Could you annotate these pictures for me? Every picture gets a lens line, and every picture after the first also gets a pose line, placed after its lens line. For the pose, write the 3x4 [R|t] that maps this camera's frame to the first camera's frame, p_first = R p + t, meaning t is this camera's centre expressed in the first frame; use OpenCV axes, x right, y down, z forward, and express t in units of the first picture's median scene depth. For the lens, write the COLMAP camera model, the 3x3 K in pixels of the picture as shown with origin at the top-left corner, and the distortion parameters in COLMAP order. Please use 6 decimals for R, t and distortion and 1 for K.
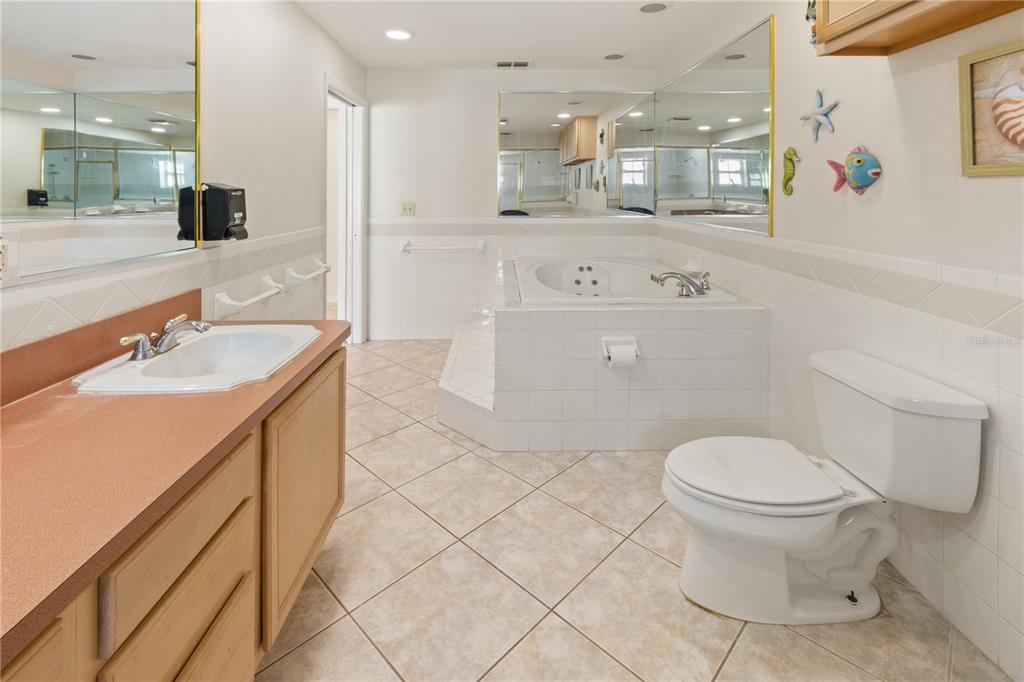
lens RADIAL K [[461.4, 0, 510.1], [0, 461.4, 349.4], [0, 0, 1]] dist [0.003461, 0.000356]
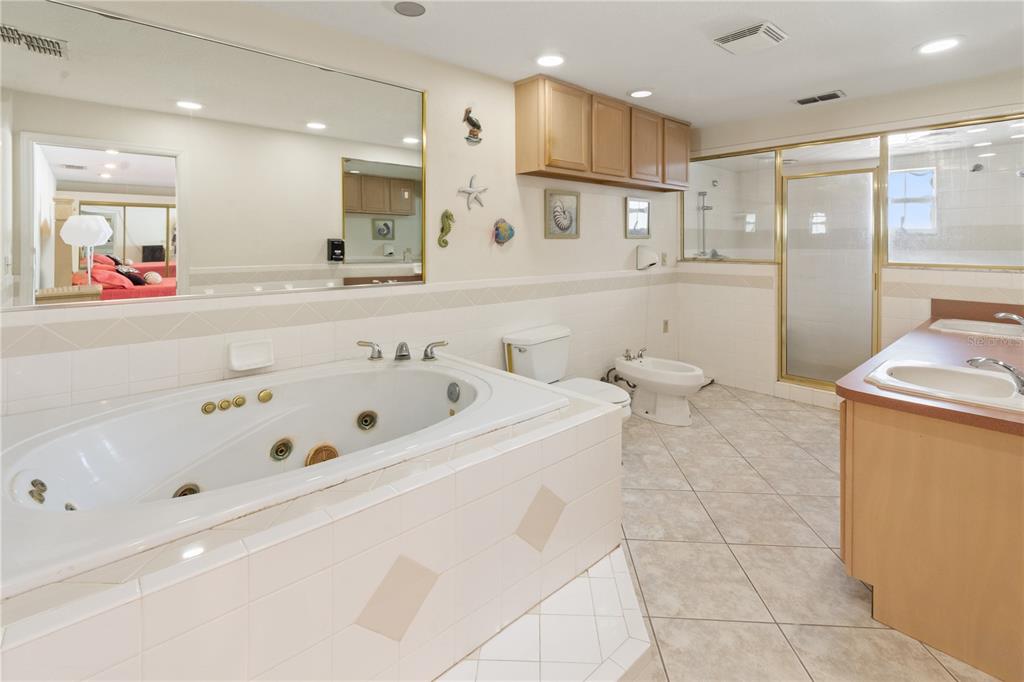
lens RADIAL K [[461.4, 0, 510.1], [0, 461.4, 349.4], [0, 0, 1]] dist [0.003461, 0.000356]
pose [[-0.647077, -0.217741, 0.730671, -0.505002], [0.217337, 0.865911, 0.450514, -0.672904], [-0.730792, 0.450319, -0.512988, 1.775649]]
